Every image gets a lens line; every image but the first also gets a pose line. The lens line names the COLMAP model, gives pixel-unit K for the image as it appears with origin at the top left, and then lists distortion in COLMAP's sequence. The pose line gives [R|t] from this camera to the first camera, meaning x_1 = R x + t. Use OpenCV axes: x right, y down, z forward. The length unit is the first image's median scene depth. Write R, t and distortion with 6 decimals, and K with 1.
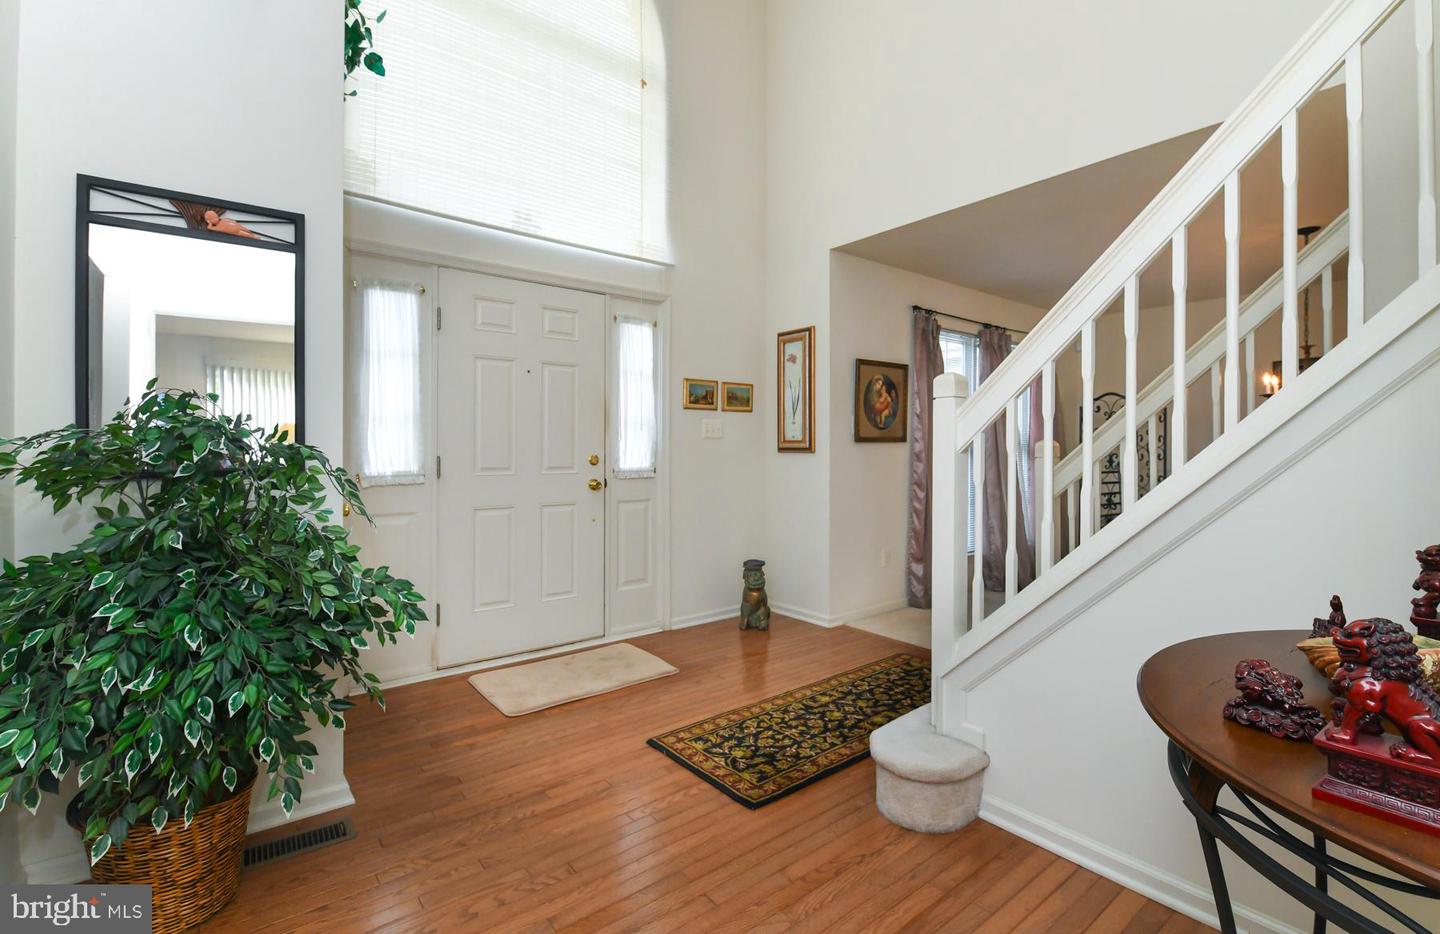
lens RADIAL K [[641.5, 0, 760.3], [0, 641.5, 455.9], [0, 0, 1]] dist [-0.002457, -0.000204]
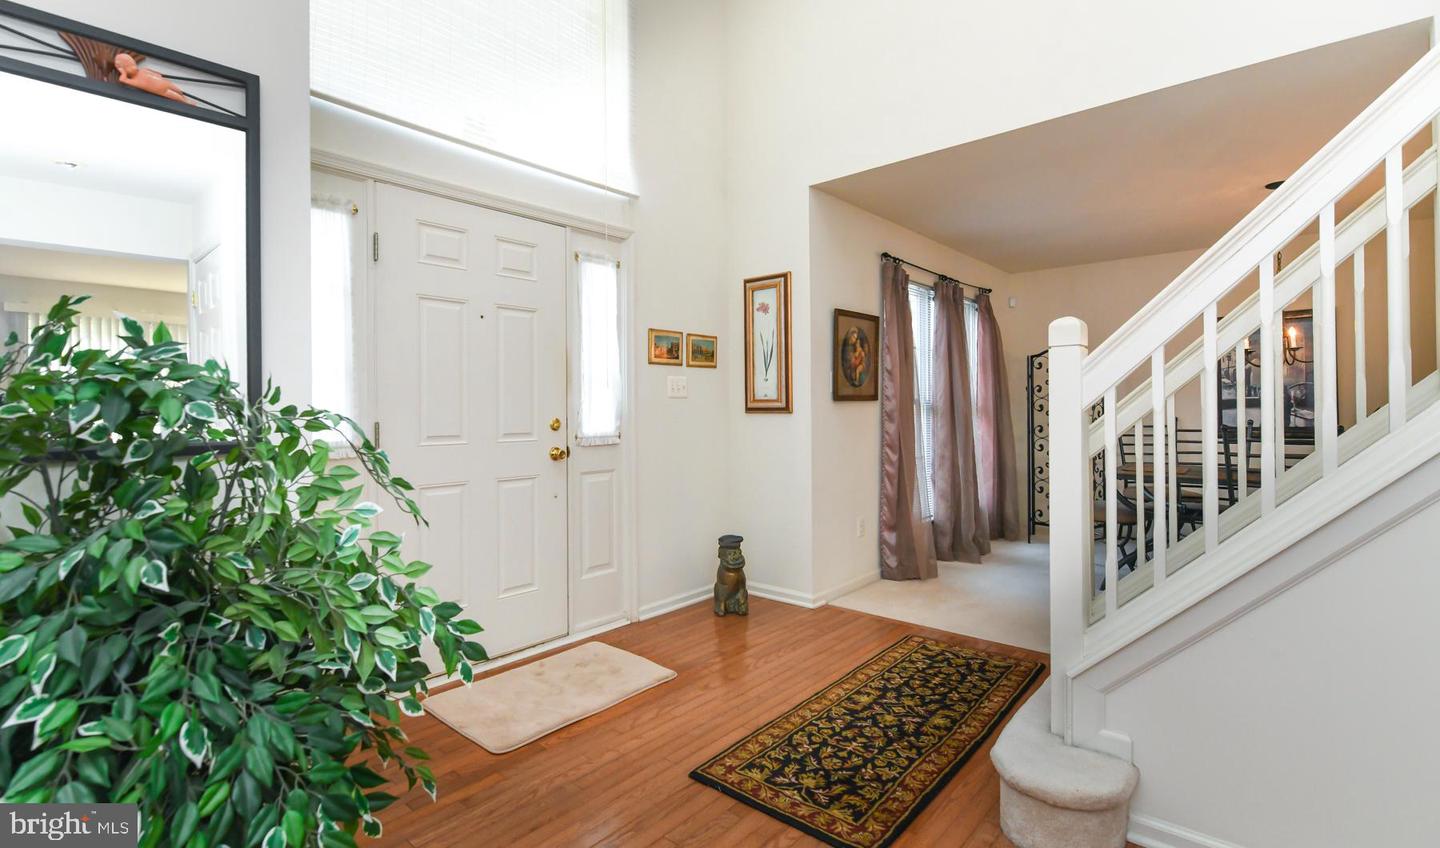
lens RADIAL K [[660.6, 0, 717.6], [0, 660.6, 413.7], [0, 0, 1]] dist [-0.000622, -0.000743]
pose [[0.989649, -0.010008, 0.143159, -0.192182], [0.010631, 0.999937, -0.003590, -0.002429], [-0.143114, 0.005075, 0.989693, 0.131437]]
